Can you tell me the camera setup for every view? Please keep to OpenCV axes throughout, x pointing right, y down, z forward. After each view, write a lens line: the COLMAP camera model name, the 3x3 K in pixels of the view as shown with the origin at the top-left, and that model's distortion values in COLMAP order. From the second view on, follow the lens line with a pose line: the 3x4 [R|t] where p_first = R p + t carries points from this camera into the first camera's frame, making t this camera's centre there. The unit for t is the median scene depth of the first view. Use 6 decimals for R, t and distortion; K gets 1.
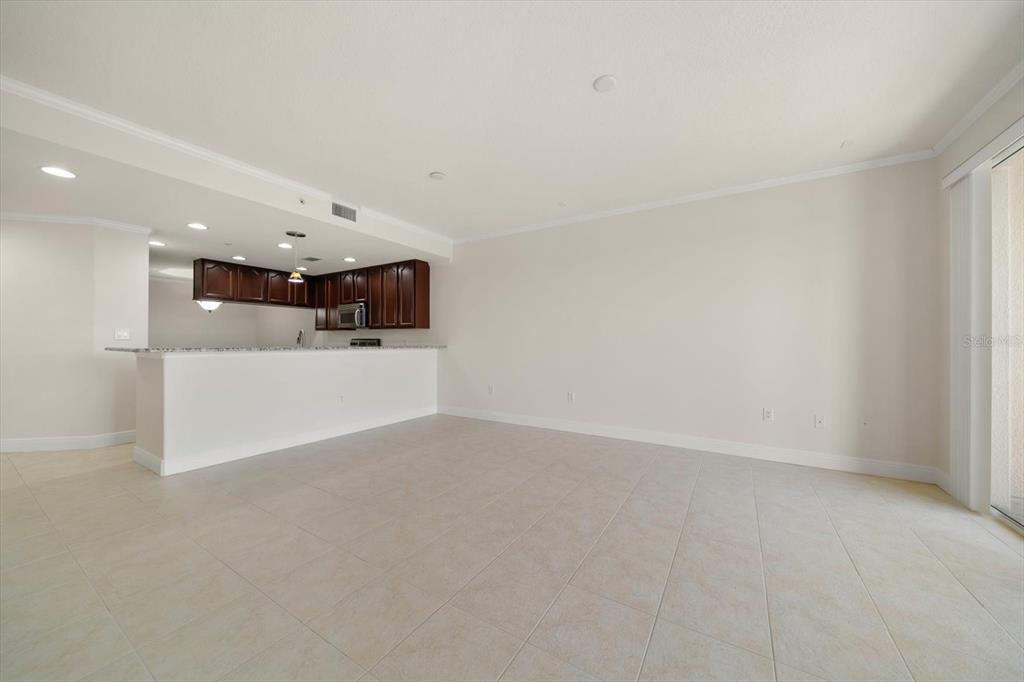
lens RADIAL K [[357.9, 0, 513.7], [0, 357.9, 332.7], [0, 0, 1]] dist [-0.007417, -0.000016]
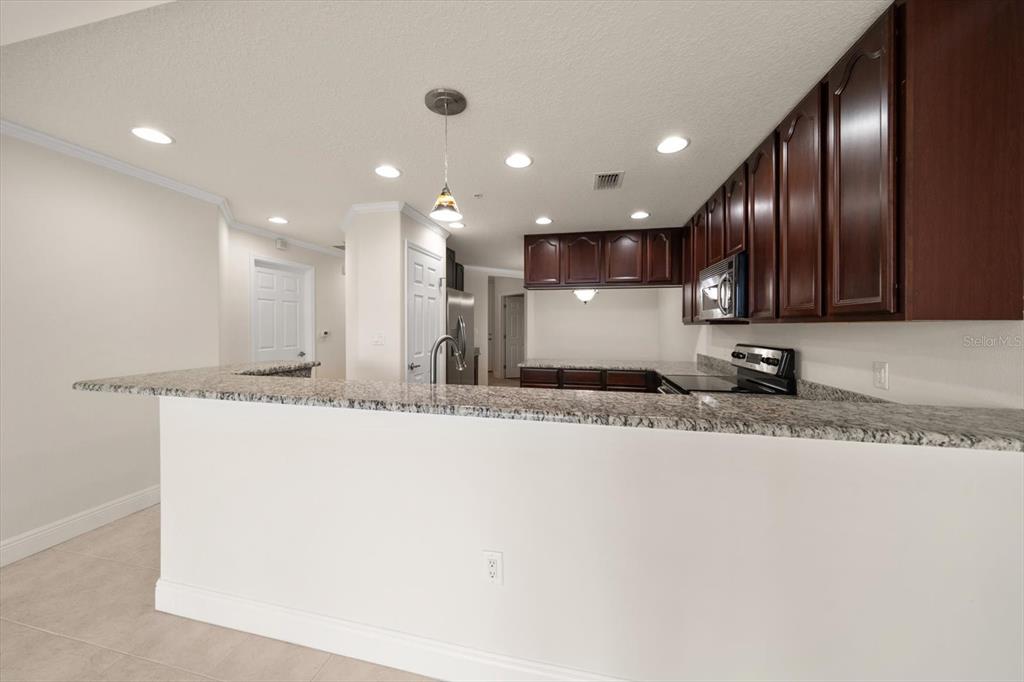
lens RADIAL K [[357.9, 0, 513.7], [0, 357.9, 332.7], [0, 0, 1]] dist [-0.007417, -0.000016]
pose [[0.328658, 0.014919, -0.944331, -0.138460], [0.019446, 0.999556, 0.022560, -0.013473], [0.944249, -0.025778, 0.328222, 0.651563]]
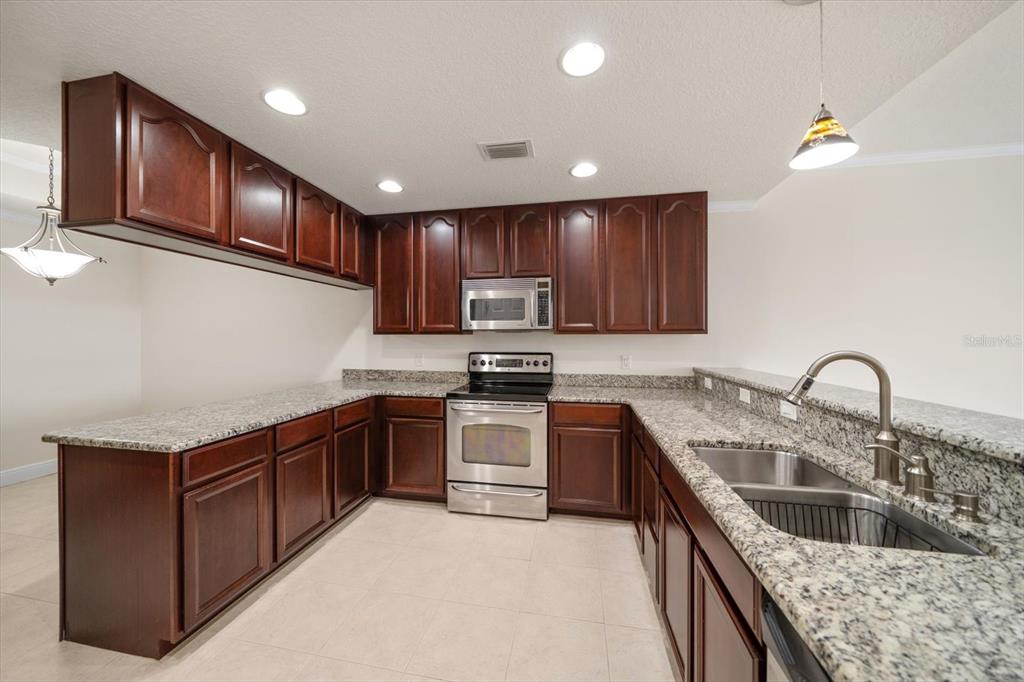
lens RADIAL K [[357.9, 0, 513.7], [0, 357.9, 332.7], [0, 0, 1]] dist [-0.007417, -0.000016]
pose [[0.936185, 0.000205, 0.351507, -0.627391], [-0.005575, 0.999883, 0.014264, -0.018229], [-0.351462, -0.015313, 0.936077, 0.583764]]
